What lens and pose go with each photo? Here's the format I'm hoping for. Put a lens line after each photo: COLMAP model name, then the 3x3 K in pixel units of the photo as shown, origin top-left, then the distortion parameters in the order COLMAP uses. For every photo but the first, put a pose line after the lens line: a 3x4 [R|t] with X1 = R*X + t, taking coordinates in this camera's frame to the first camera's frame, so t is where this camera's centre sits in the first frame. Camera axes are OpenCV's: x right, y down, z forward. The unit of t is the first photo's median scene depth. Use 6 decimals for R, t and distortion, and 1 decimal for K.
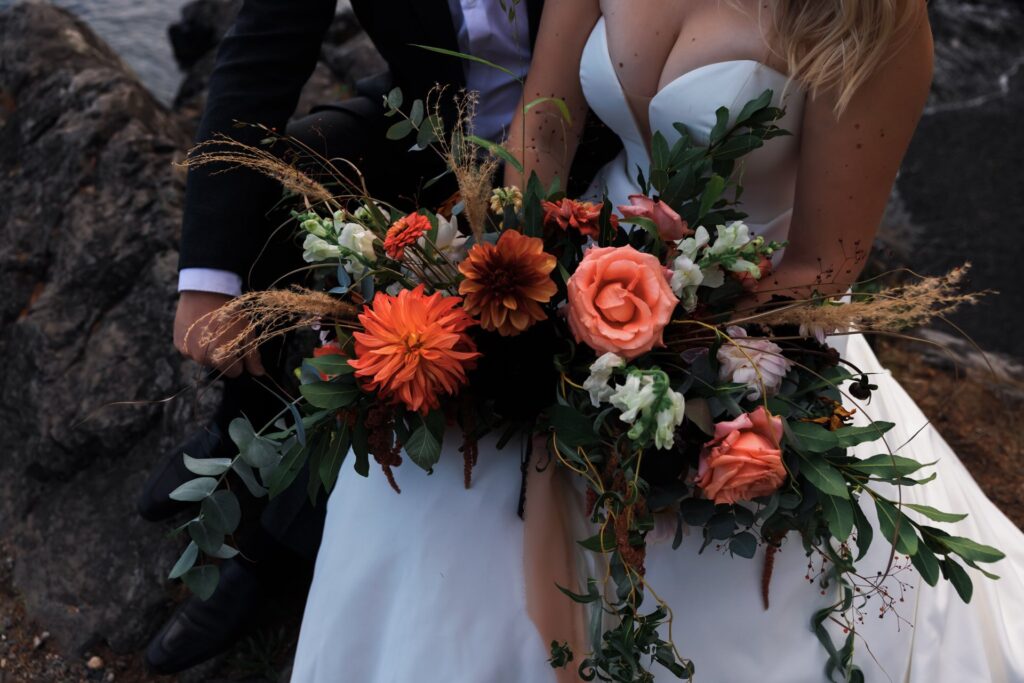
lens RADIAL K [[877.8, 0, 512.0], [0, 877.8, 341.5], [0, 0, 1]] dist [-0.006019, 0.015150]
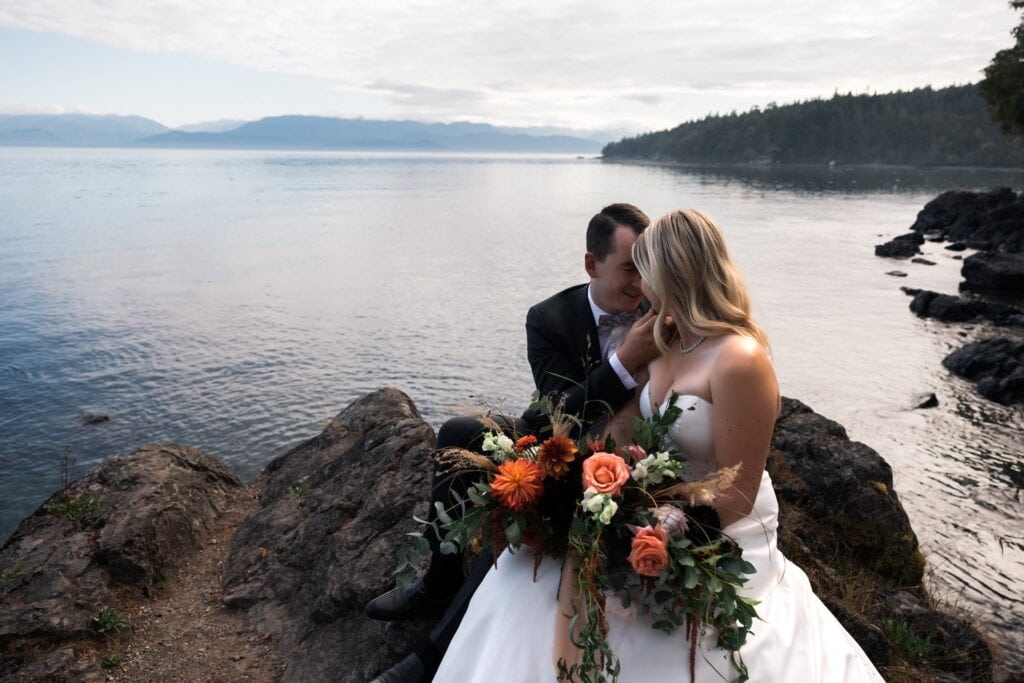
lens RADIAL K [[1409.8, 0, 512.0], [0, 1409.8, 341.5], [0, 0, 1]] dist [-0.030649, 0.015278]
pose [[0.938408, 0.069149, -0.338538, 0.703109], [-0.241509, 0.831961, -0.499515, 0.984435], [0.247110, 0.550509, 0.797419, -1.378255]]
